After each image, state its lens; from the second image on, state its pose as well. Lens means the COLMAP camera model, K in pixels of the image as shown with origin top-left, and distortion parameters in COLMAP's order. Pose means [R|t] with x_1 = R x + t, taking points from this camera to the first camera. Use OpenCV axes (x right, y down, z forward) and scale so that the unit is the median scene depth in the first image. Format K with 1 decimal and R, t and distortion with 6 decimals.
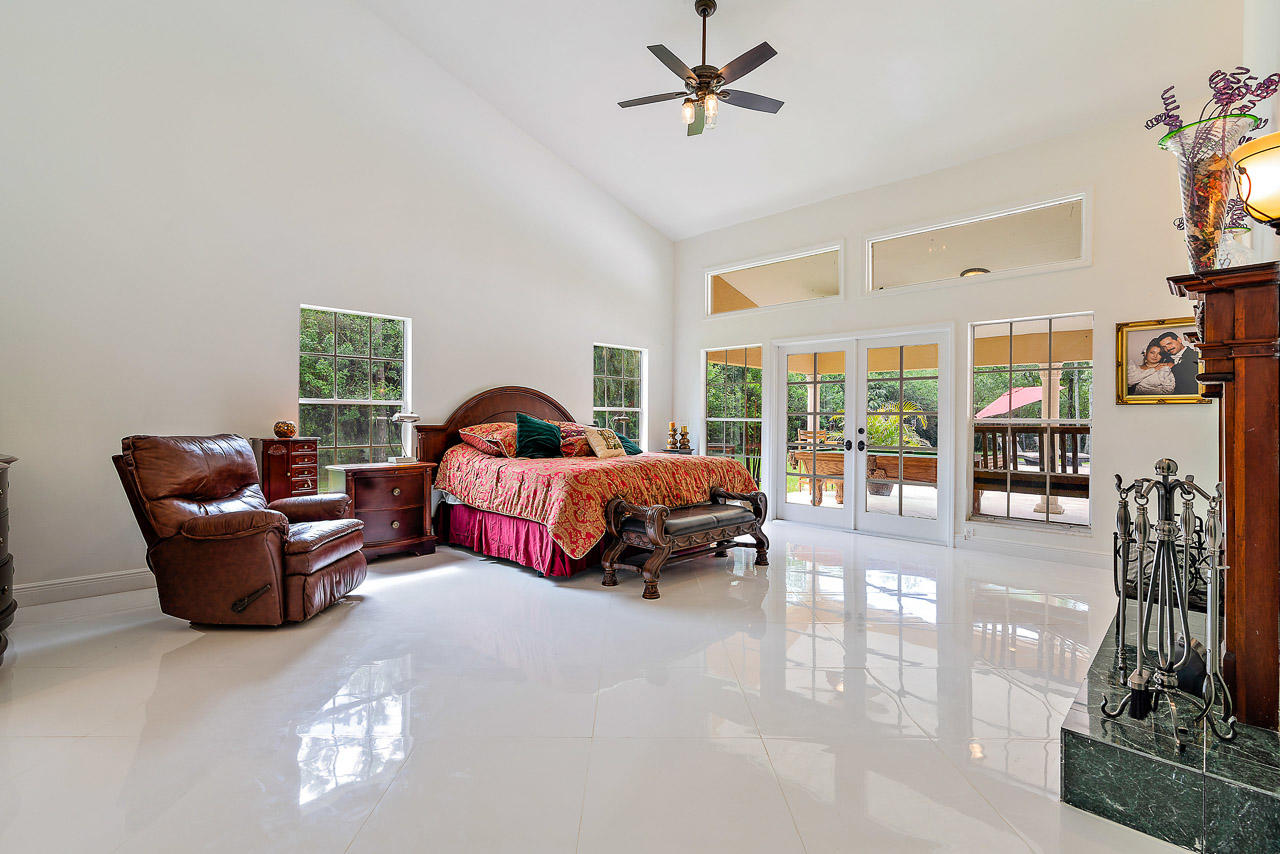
lens RADIAL K [[593.9, 0, 640.0], [0, 593.9, 427.0], [0, 0, 1]] dist [-0.071593, 0.035998]
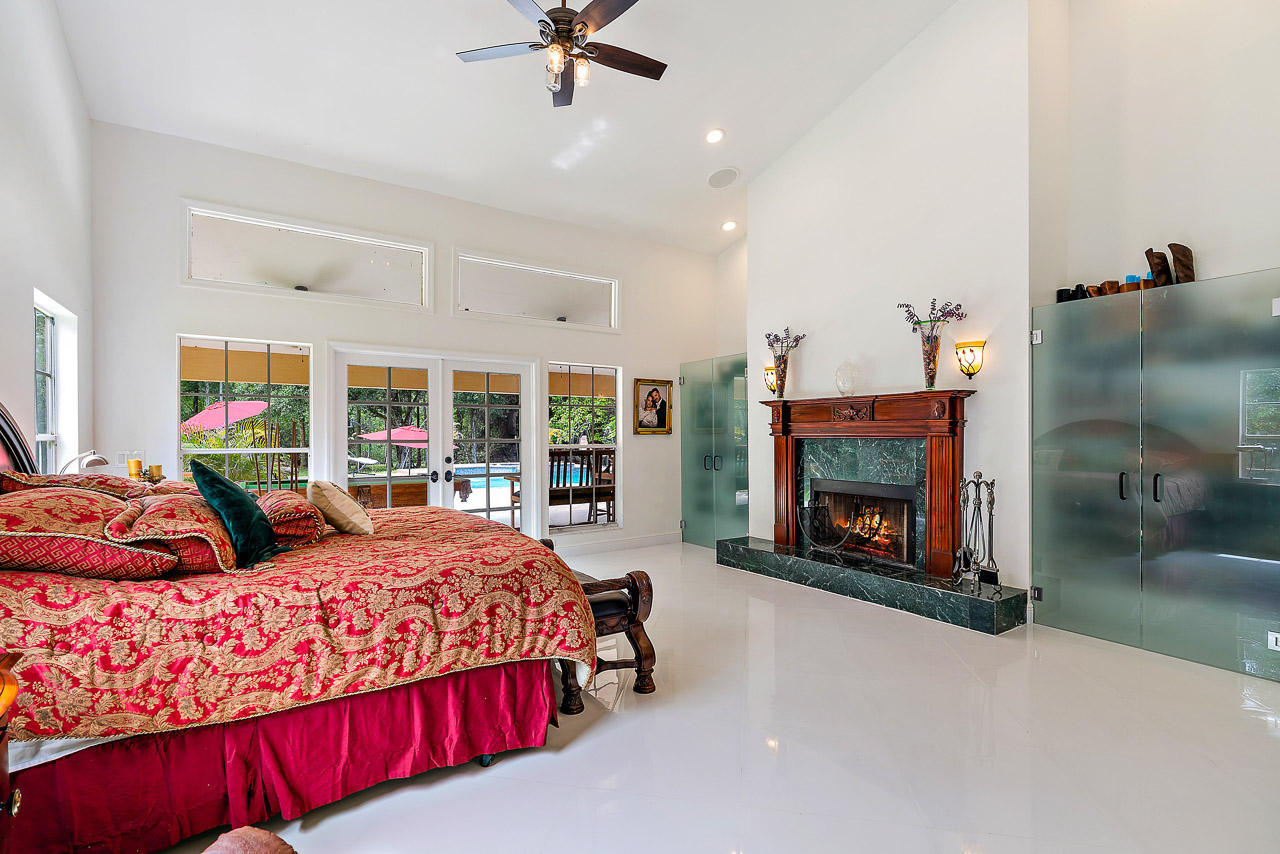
lens RADIAL K [[593.9, 0, 640.0], [0, 593.9, 427.0], [0, 0, 1]] dist [-0.071593, 0.035998]
pose [[0.169177, 0.003869, 0.985578, -0.643487], [0.008945, 0.999945, -0.005461, -0.049568], [-0.985545, 0.009740, 0.169133, 0.738408]]
